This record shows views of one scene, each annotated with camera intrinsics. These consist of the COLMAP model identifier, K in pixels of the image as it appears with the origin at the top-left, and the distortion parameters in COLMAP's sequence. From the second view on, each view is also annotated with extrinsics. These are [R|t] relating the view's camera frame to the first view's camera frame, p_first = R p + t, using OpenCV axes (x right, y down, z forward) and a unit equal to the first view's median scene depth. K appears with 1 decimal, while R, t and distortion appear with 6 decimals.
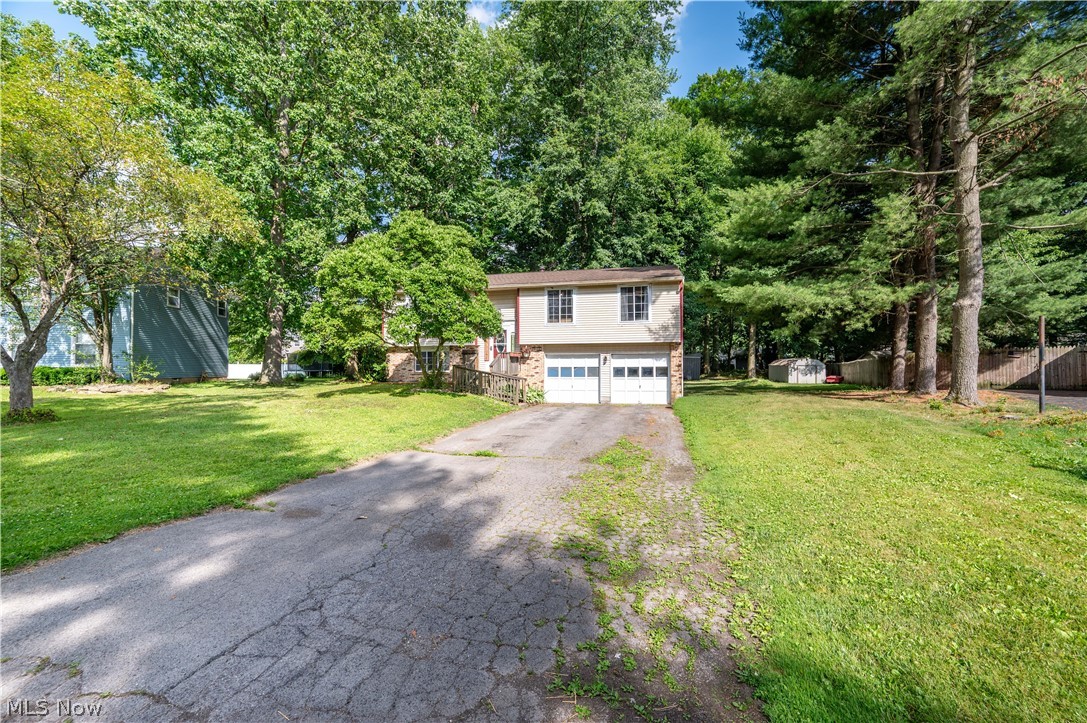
lens RADIAL K [[428.2, 0, 540.2], [0, 428.2, 364.1], [0, 0, 1]] dist [0.002932, -0.000409]
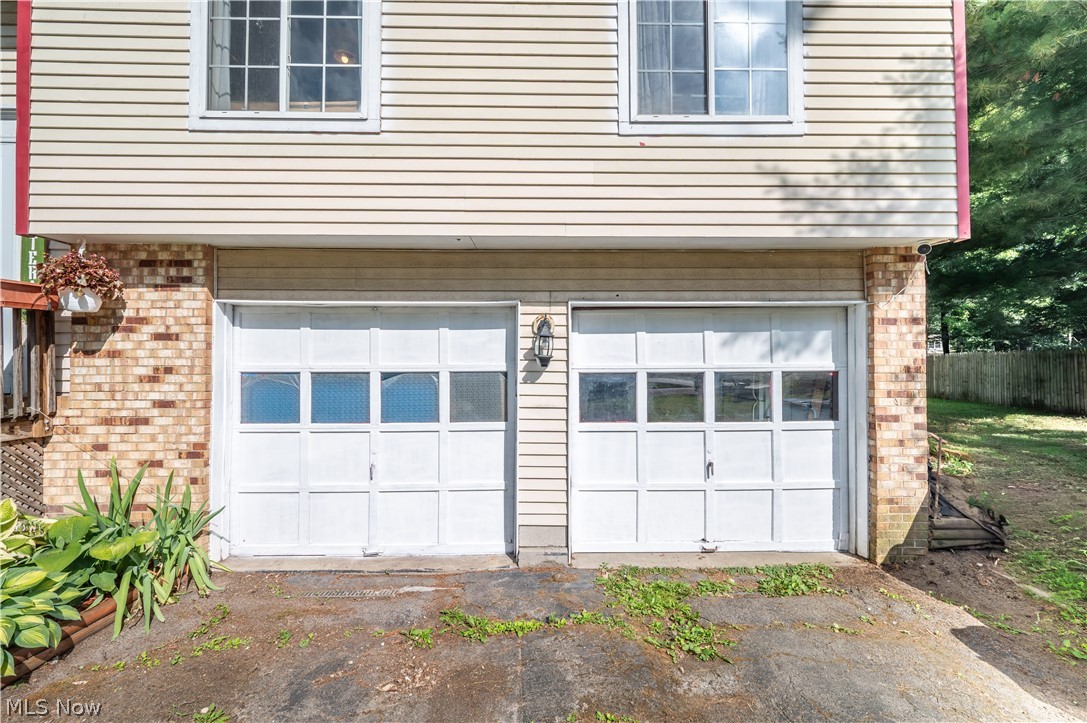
lens RADIAL K [[428.2, 0, 537.0], [0, 428.2, 361.6], [0, 0, 1]] dist [0.002932, -0.000409]
pose [[0.971011, 0.004965, 0.238984, 0.102025], [-0.004173, 0.999984, -0.003821, 0.002378], [-0.238999, 0.002713, 0.971016, 0.800571]]
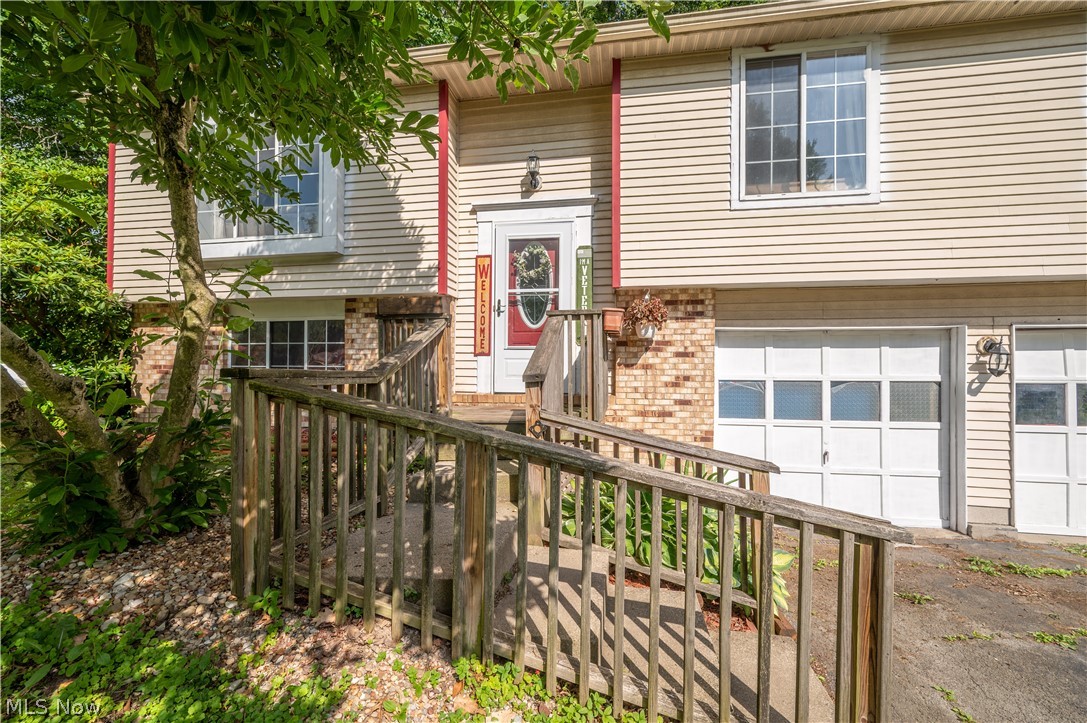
lens RADIAL K [[428.2, 0, 545.1], [0, 428.2, 363.9], [0, 0, 1]] dist [0.002932, -0.000409]
pose [[0.997986, 0.008418, 0.062881, -0.107157], [-0.008365, 0.999964, -0.001103, -0.001690], [-0.062888, 0.000575, 0.998020, 0.765012]]
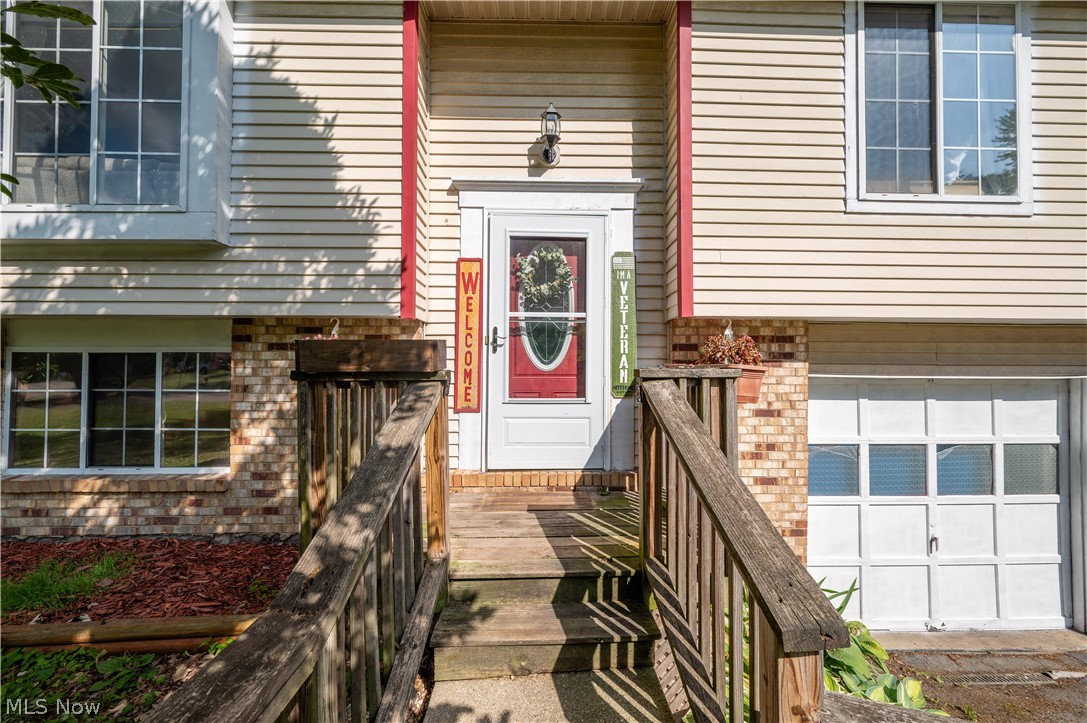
lens RADIAL K [[428.2, 0, 542.5], [0, 428.2, 363.3], [0, 0, 1]] dist [0.002932, -0.000409]
pose [[0.968989, 0.012028, 0.246811, -0.145108], [-0.009661, 0.999895, -0.010800, -0.026419], [-0.246915, 0.008081, 0.969004, 0.863467]]
